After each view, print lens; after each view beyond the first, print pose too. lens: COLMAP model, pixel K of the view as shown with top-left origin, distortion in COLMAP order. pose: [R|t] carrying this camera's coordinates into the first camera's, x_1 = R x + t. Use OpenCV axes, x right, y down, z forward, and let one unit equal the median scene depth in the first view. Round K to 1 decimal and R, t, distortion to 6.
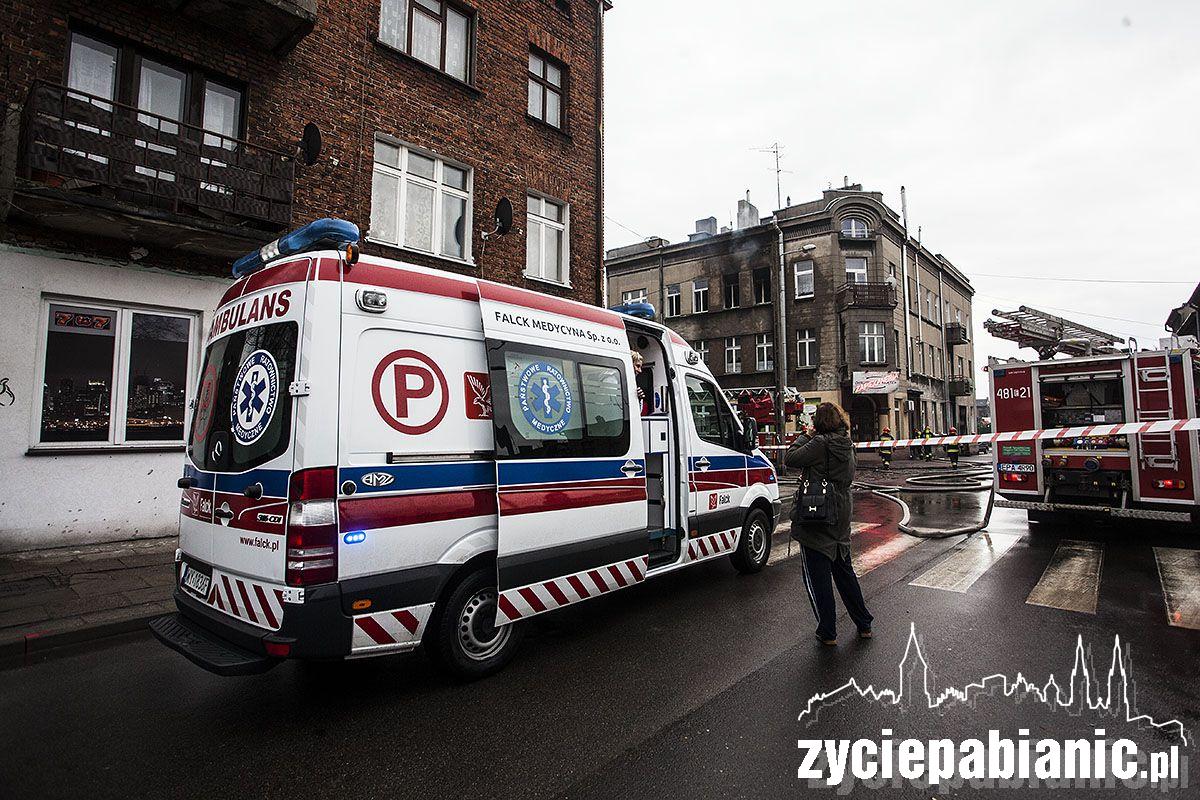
lens RADIAL K [[641.4, 0, 663.9], [0, 641.4, 372.3], [0, 0, 1]] dist [-0.002986, -0.000082]
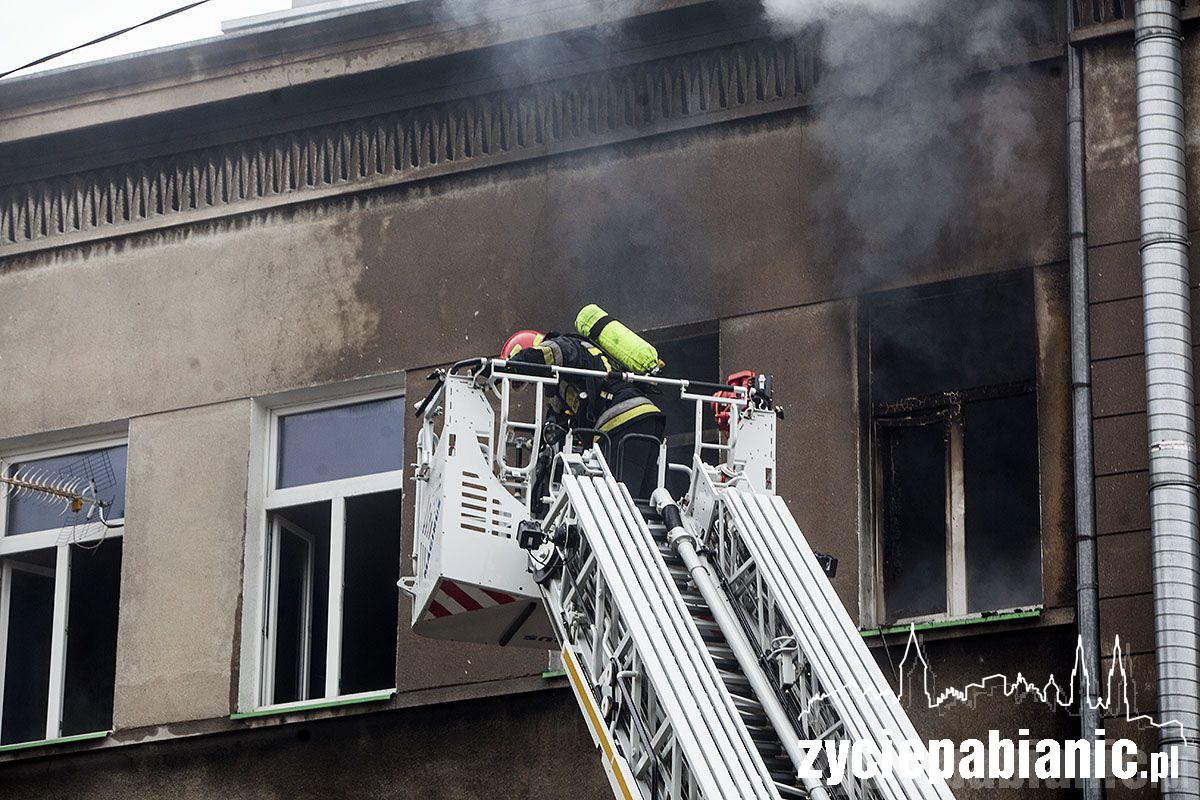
lens RADIAL K [[4308.6, 0, 604.7], [0, 4308.6, 399.7], [0, 0, 1]] dist [0.318387, 0.000000]
pose [[0.986598, 0.071598, 0.146624, -0.001816], [-0.033536, 0.968380, -0.247217, 0.029211], [-0.159688, 0.238986, 0.957802, 0.365500]]
